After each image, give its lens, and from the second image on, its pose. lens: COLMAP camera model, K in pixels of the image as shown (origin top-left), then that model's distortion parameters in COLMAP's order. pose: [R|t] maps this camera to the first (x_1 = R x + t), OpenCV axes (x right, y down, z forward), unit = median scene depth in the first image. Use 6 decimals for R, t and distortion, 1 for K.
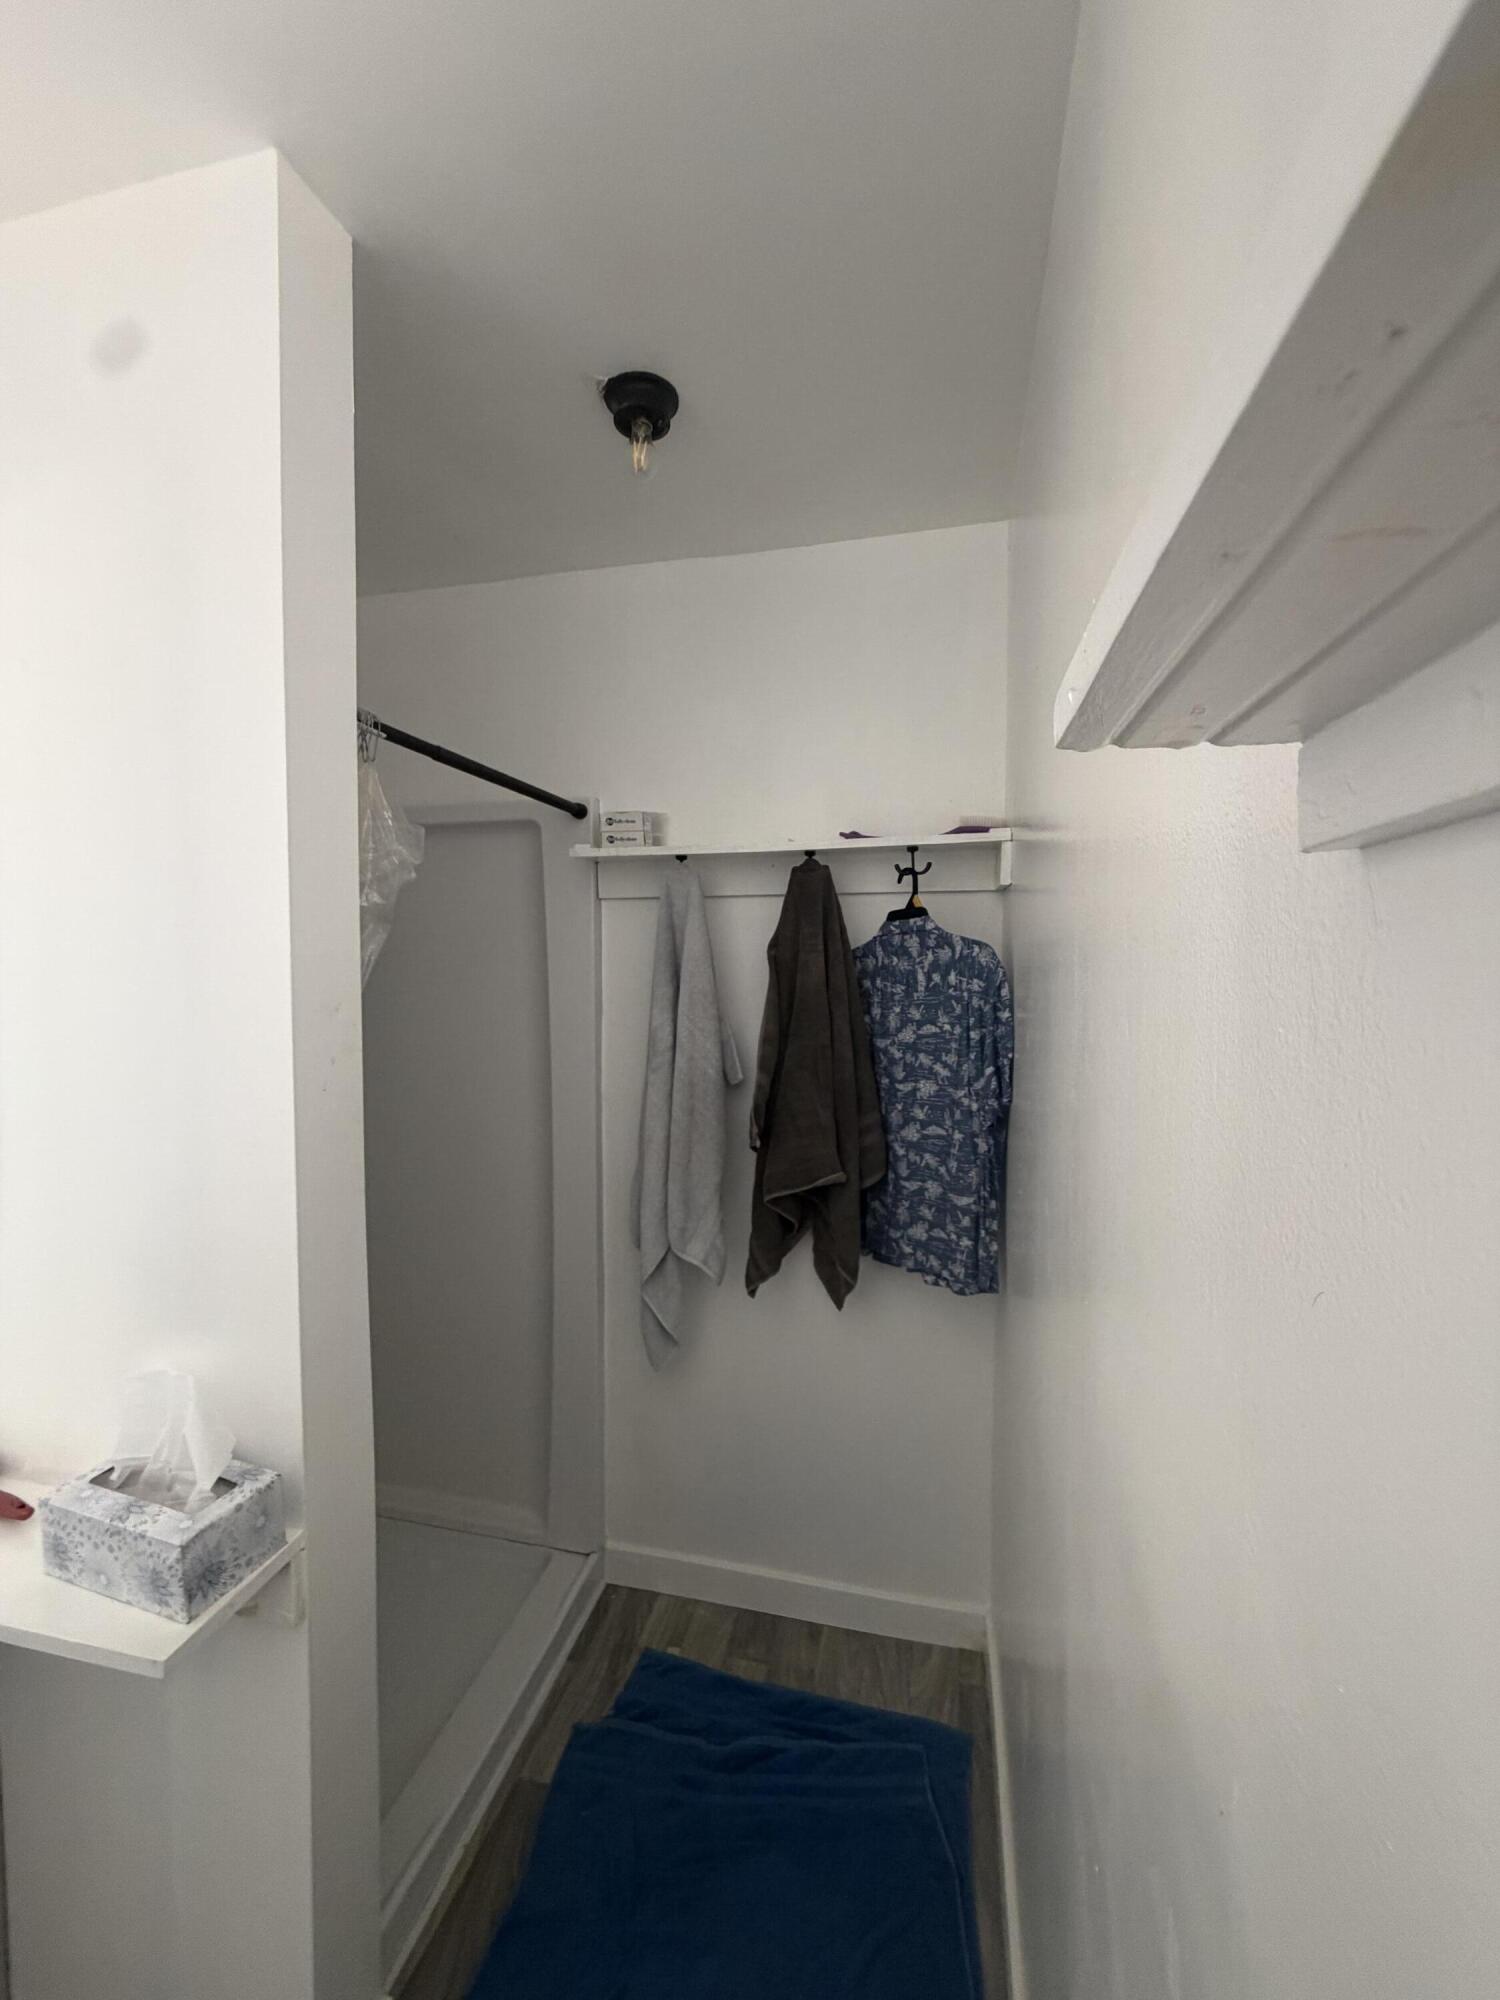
lens RADIAL K [[809.0, 0, 750.6], [0, 809.0, 996.9], [0, 0, 1]] dist [-0.001164, 0.000280]
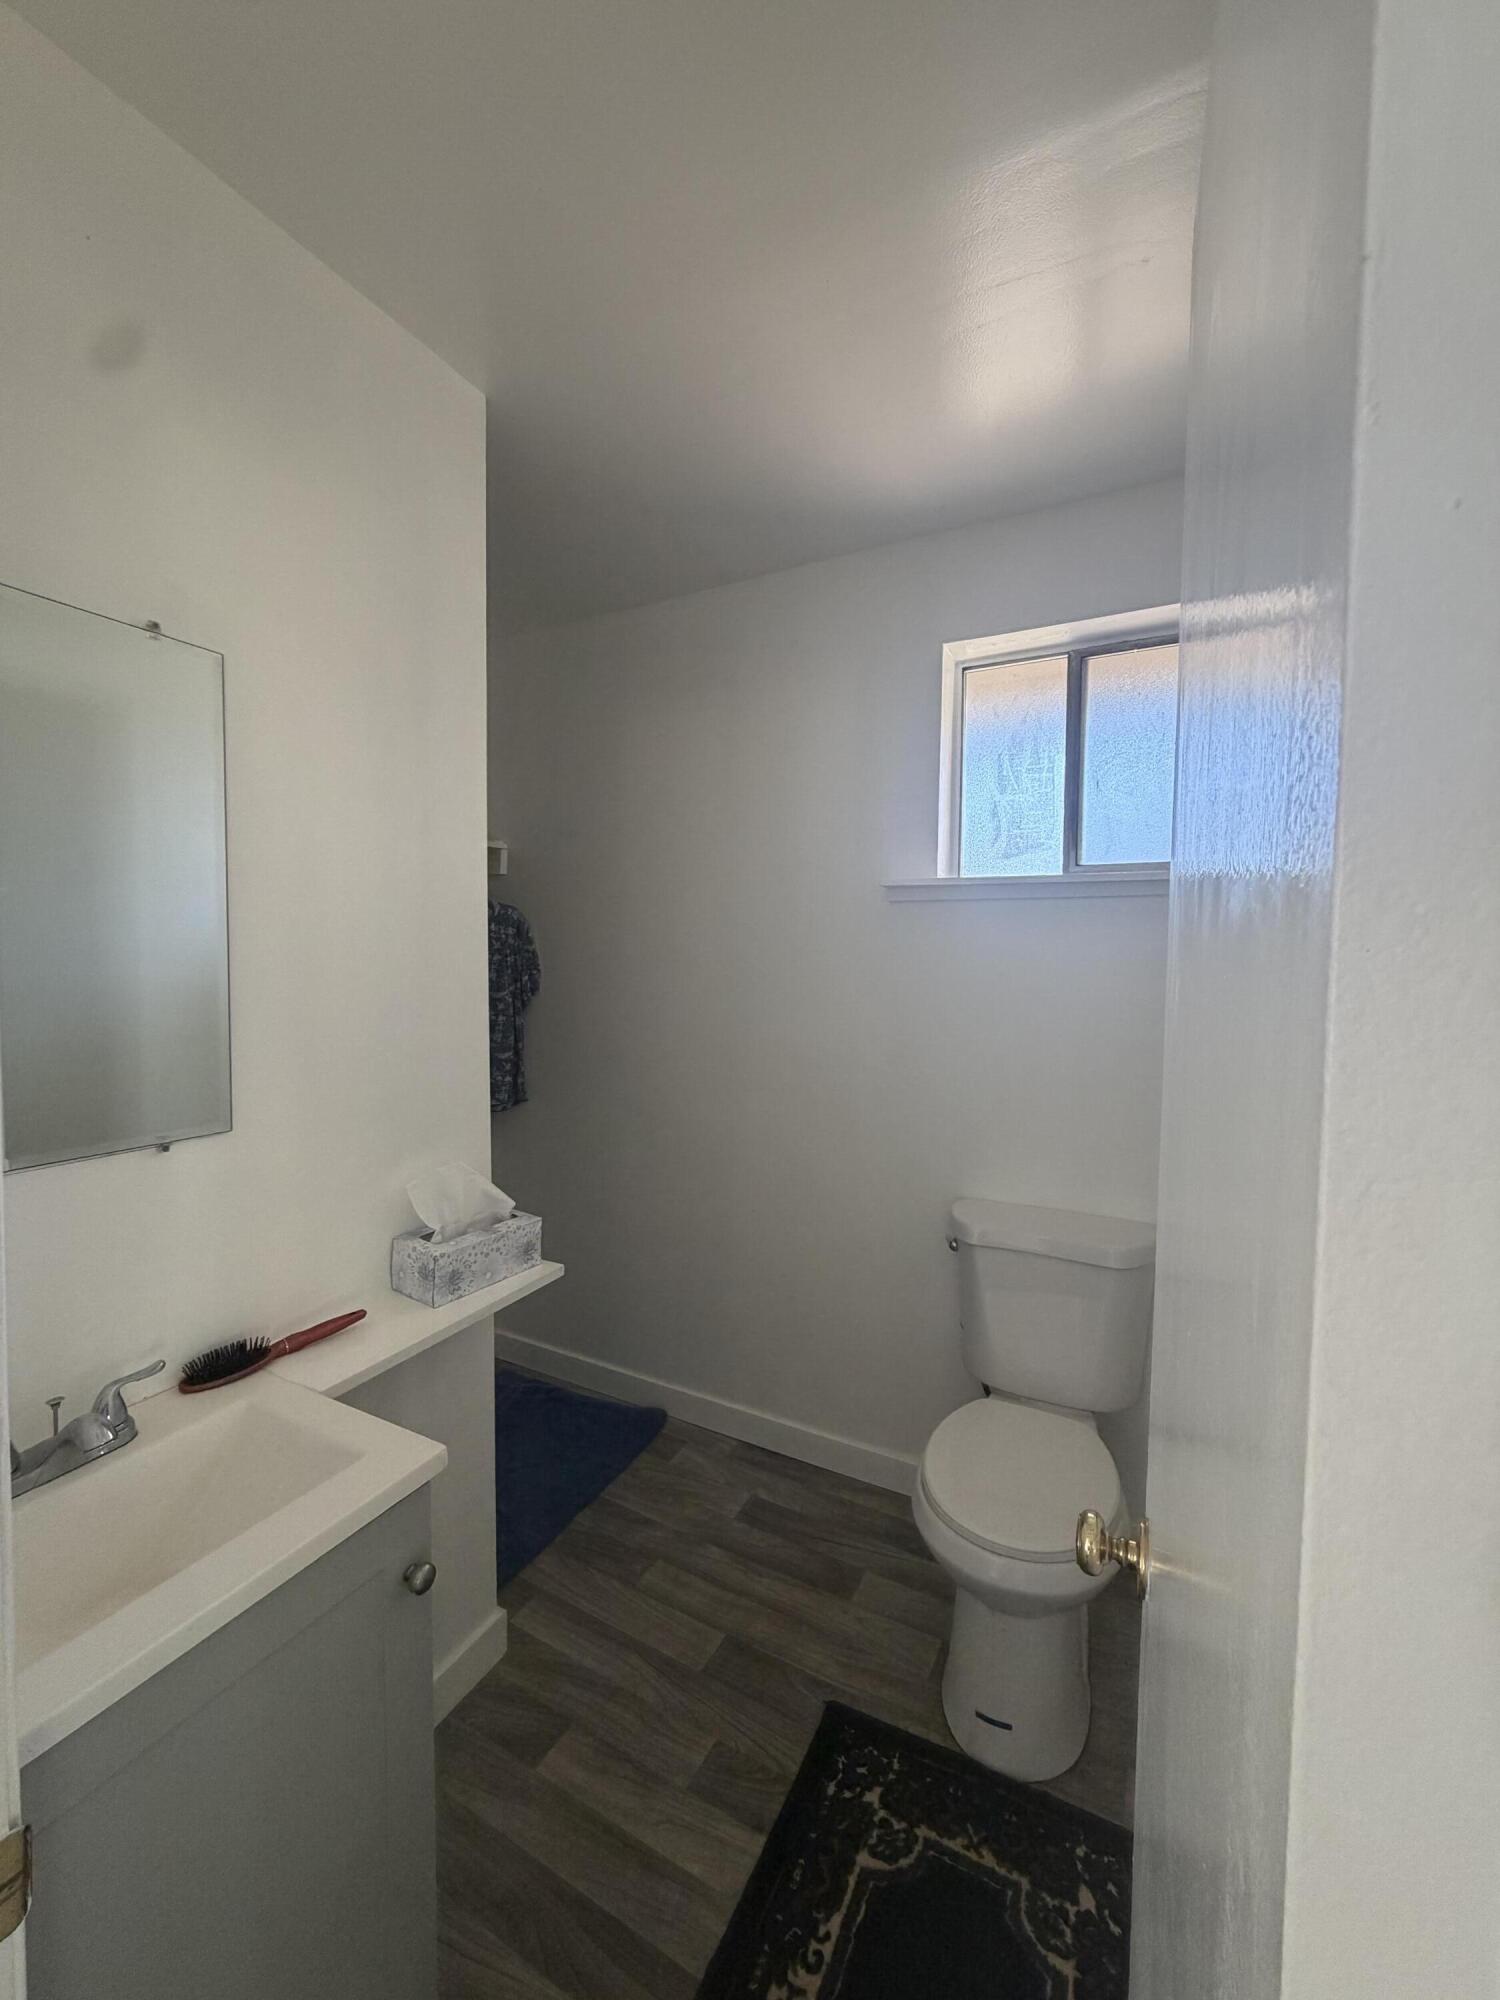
lens RADIAL K [[809.0, 0, 748.5], [0, 809.0, 997.6], [0, 0, 1]] dist [-0.001164, 0.000280]
pose [[0.251771, -0.050551, 0.966466, -1.307845], [0.037676, 0.998390, 0.042406, 0.075509], [-0.967053, 0.025736, 0.253270, 0.052010]]
